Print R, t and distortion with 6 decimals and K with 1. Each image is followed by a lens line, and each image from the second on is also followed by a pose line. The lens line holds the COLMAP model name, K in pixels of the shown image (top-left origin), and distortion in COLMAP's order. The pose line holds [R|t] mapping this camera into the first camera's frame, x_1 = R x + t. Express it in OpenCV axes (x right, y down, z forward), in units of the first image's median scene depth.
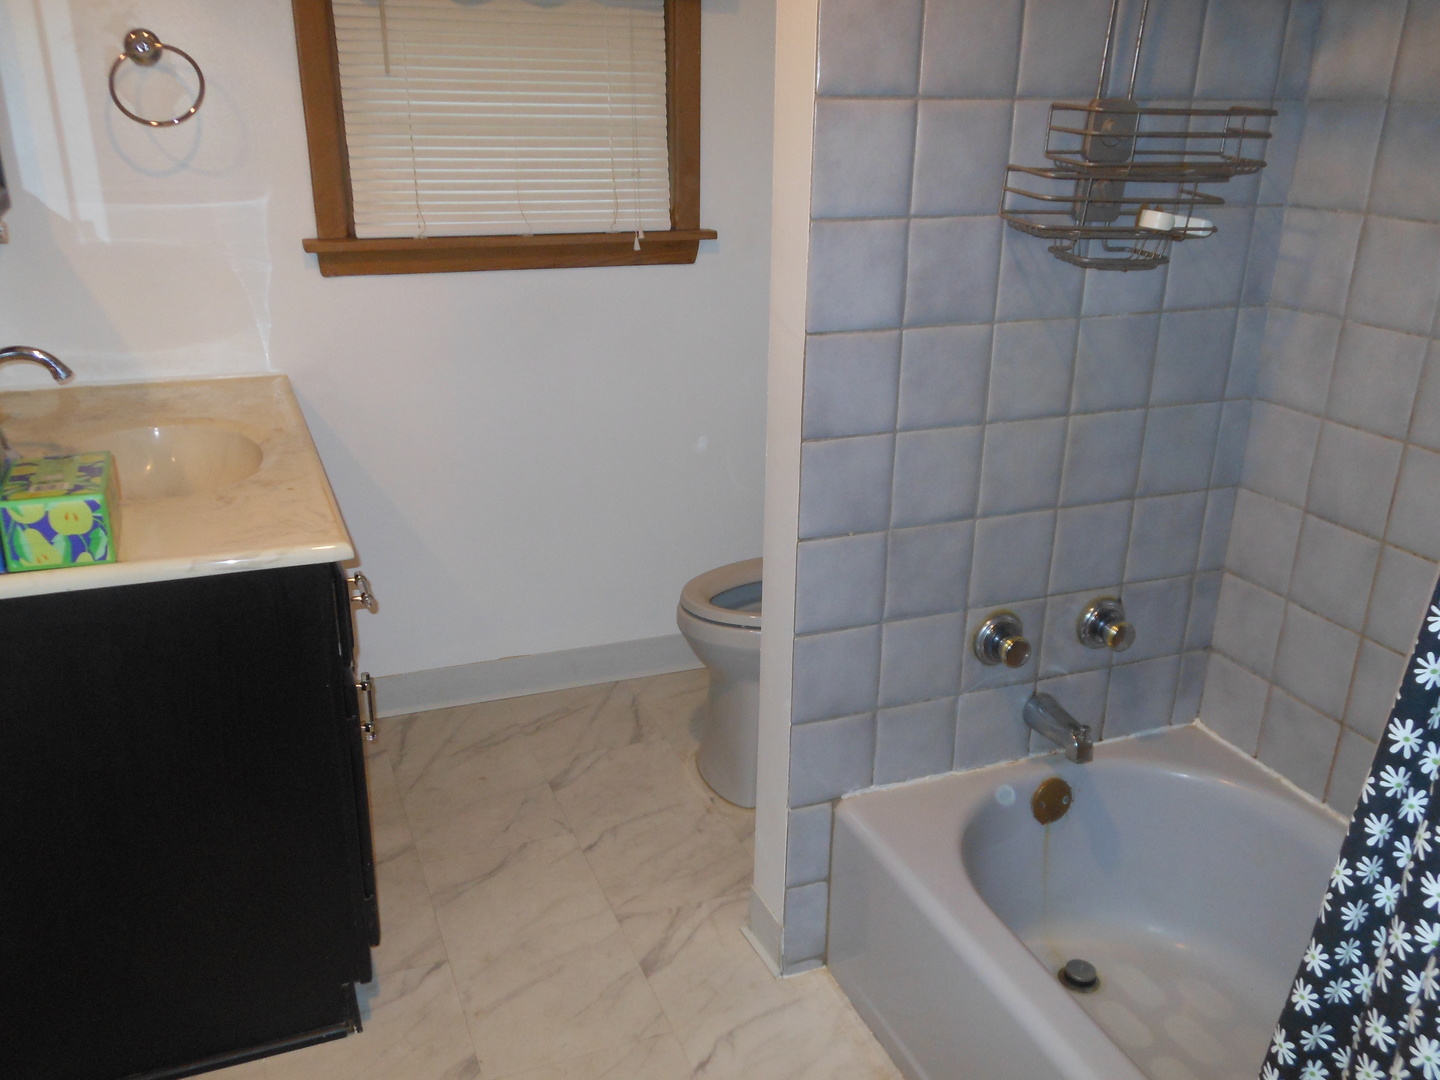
lens RADIAL K [[1242.8, 0, 721.6], [0, 1242.8, 570.5], [0, 0, 1]] dist [0.029555, -0.005134]
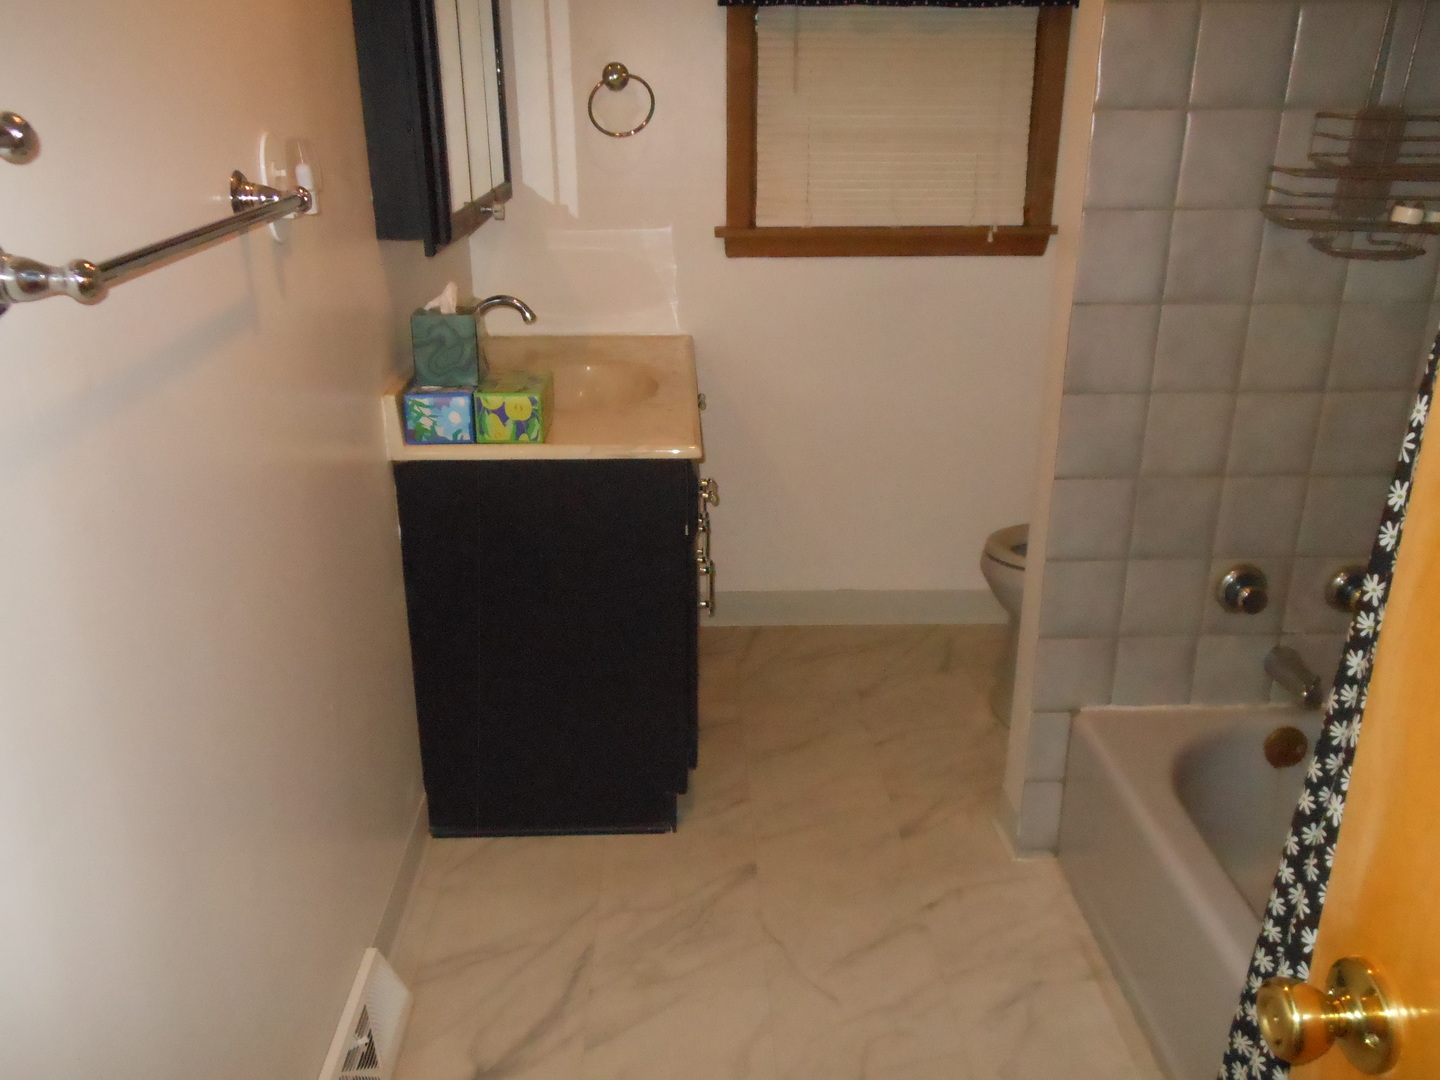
lens RADIAL K [[1242.8, 0, 721.6], [0, 1242.8, 570.5], [0, 0, 1]] dist [0.029555, -0.005134]
pose [[0.939724, 0.112384, -0.322938, 0.149932], [-0.115125, 0.993294, 0.010668, 0.083341], [0.321972, 0.027154, 0.946360, -0.223728]]
